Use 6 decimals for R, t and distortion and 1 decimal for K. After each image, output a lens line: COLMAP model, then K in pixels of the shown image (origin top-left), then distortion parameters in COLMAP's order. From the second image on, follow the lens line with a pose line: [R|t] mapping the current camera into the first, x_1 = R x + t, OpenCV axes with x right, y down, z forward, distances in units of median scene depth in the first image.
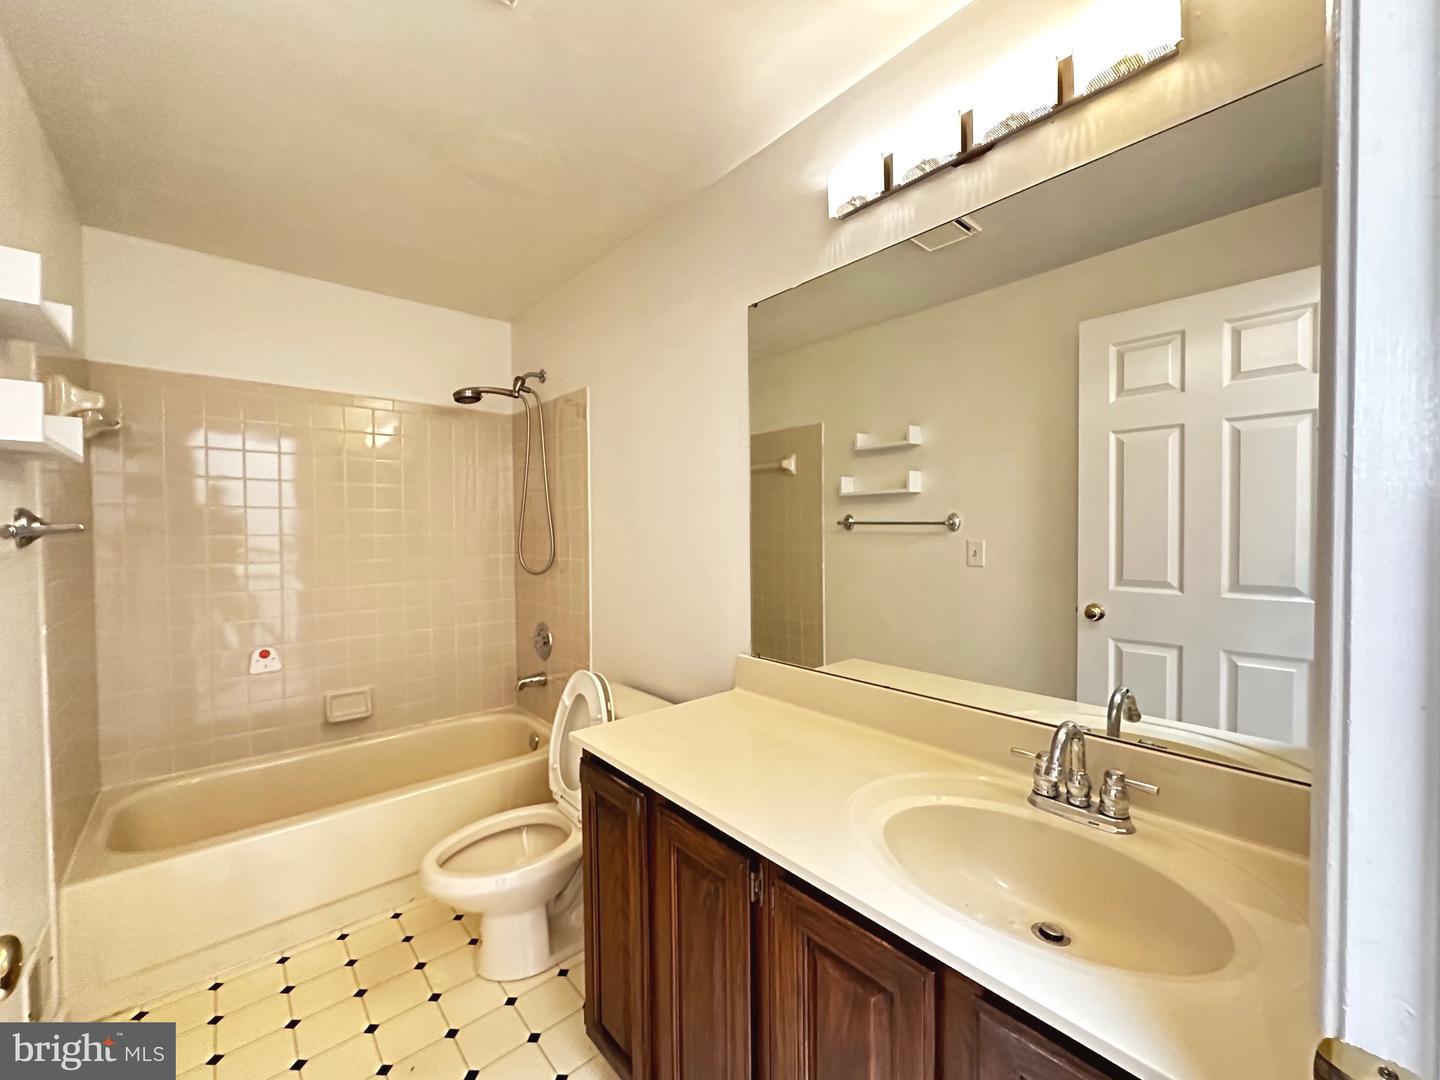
lens RADIAL K [[576.7, 0, 719.4], [0, 576.7, 541.2], [0, 0, 1]] dist [-0.005165, 0.001729]
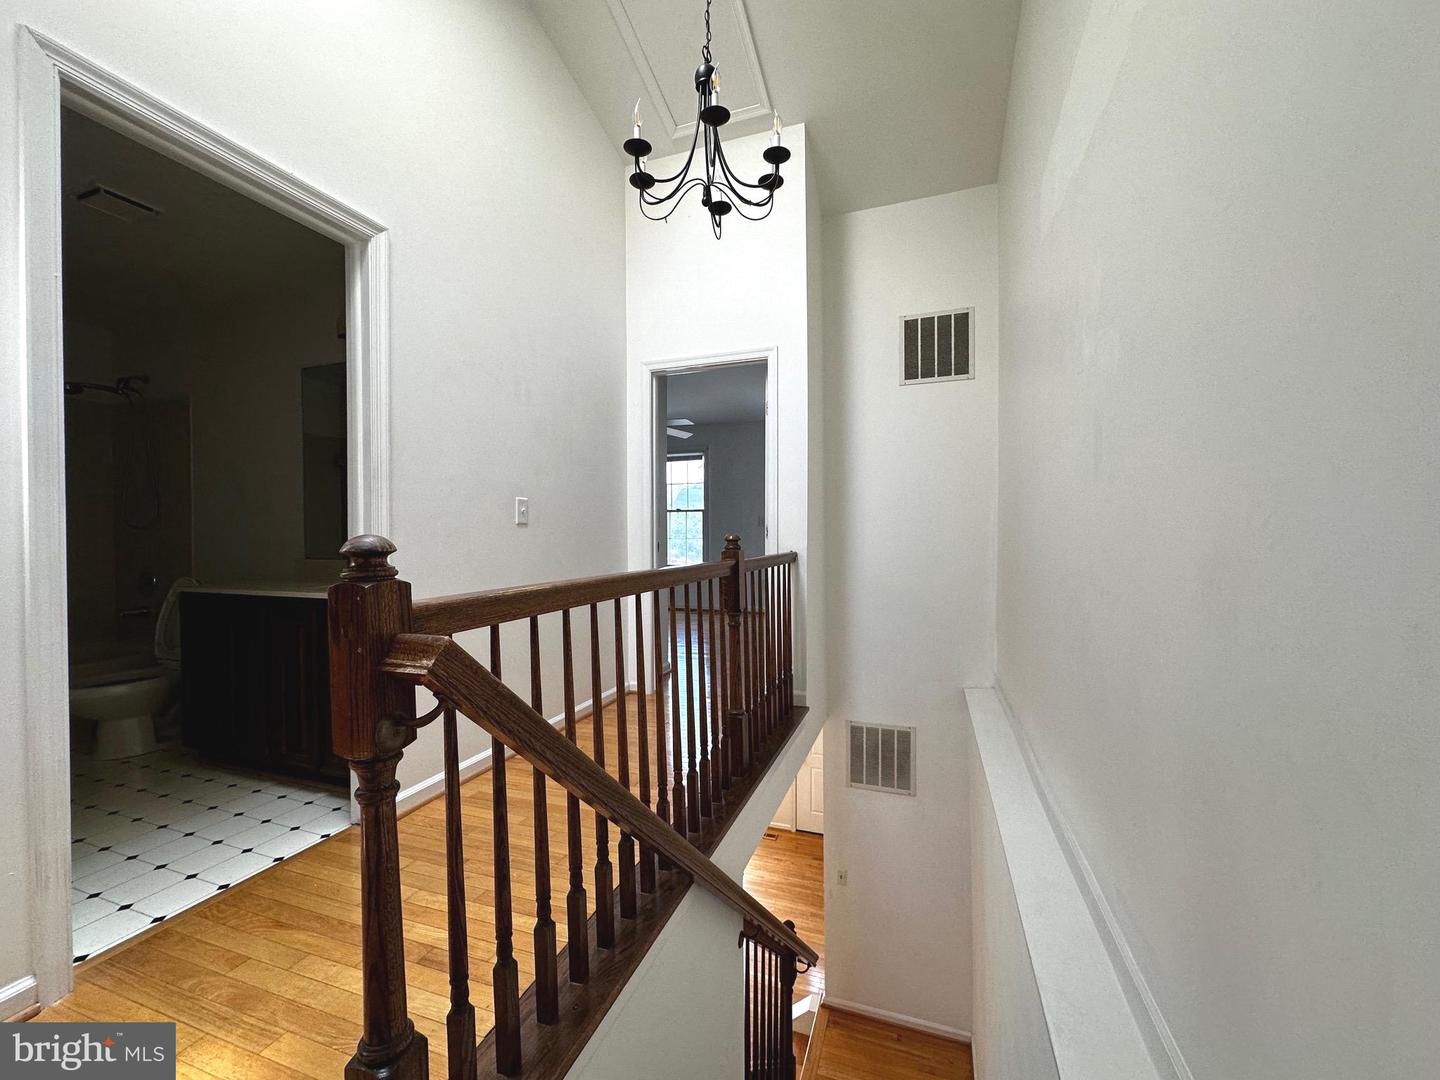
lens RADIAL K [[576.7, 0, 719.4], [0, 576.7, 541.2], [0, 0, 1]] dist [-0.005165, 0.001729]
pose [[0.873587, -0.000309, 0.486668, 0.273459], [0.008971, 0.999840, -0.015469, 0.160788], [-0.486586, 0.017879, 0.873450, -1.070973]]
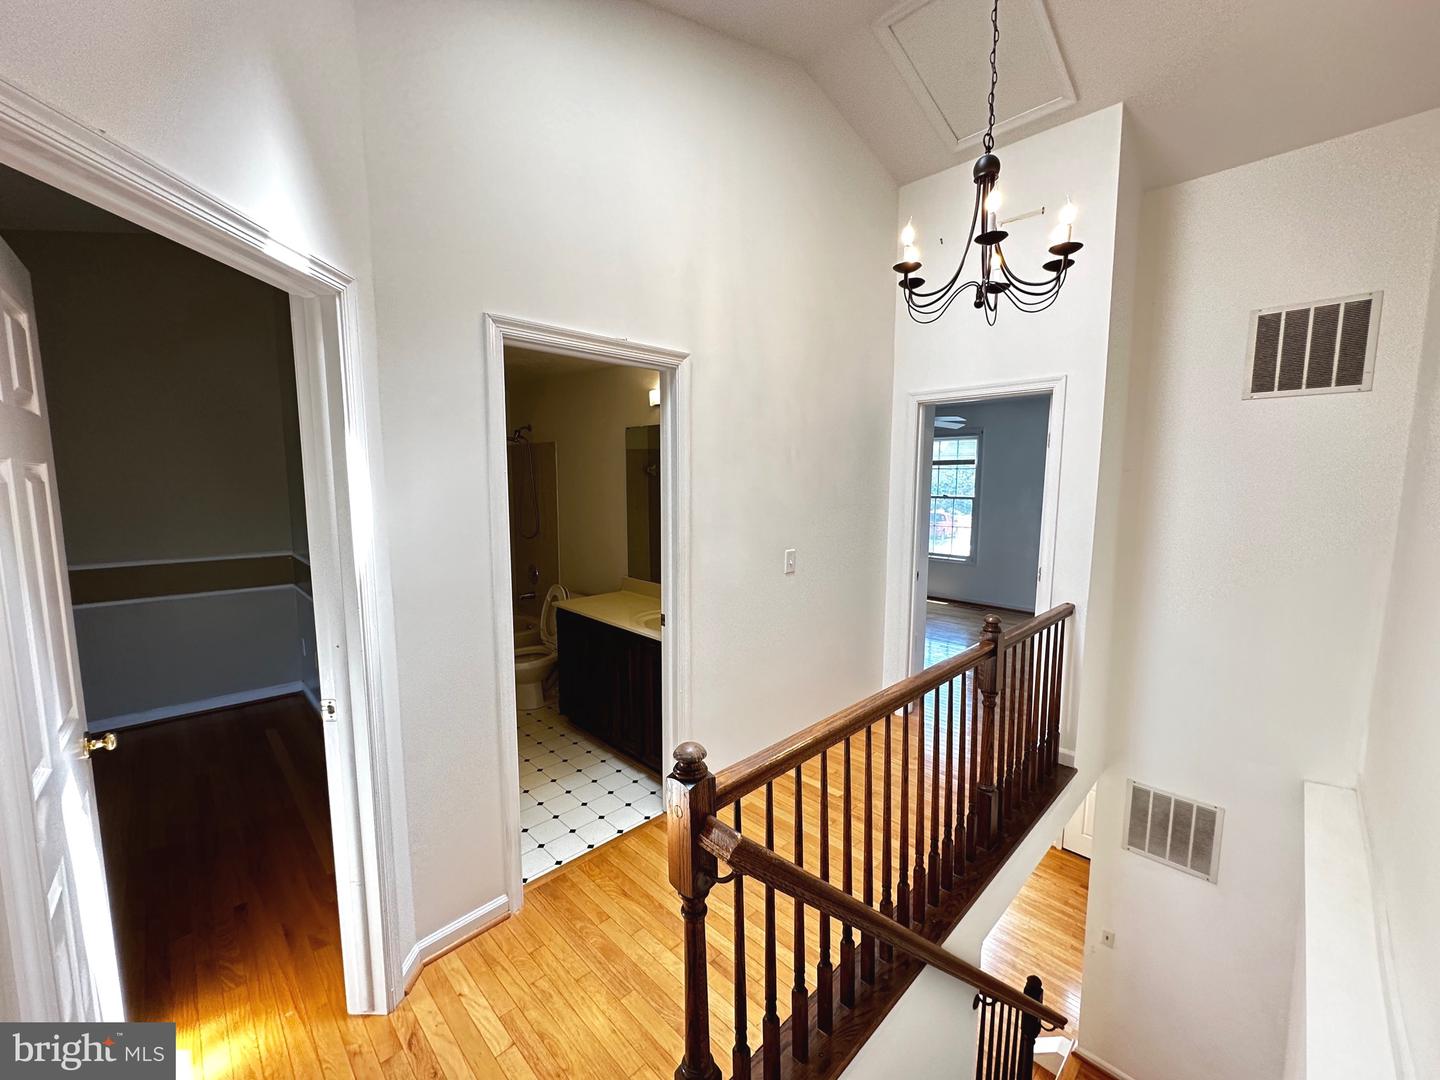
lens RADIAL K [[573.8, 0, 720.0], [0, 573.8, 540.0], [0, 0, 1]] dist [-0.001977, 0.000089]
pose [[0.998133, 0.005002, 0.060875, 0.246865], [-0.010140, 0.996381, 0.084389, -0.130678], [-0.060233, -0.084849, 0.994572, -1.167993]]
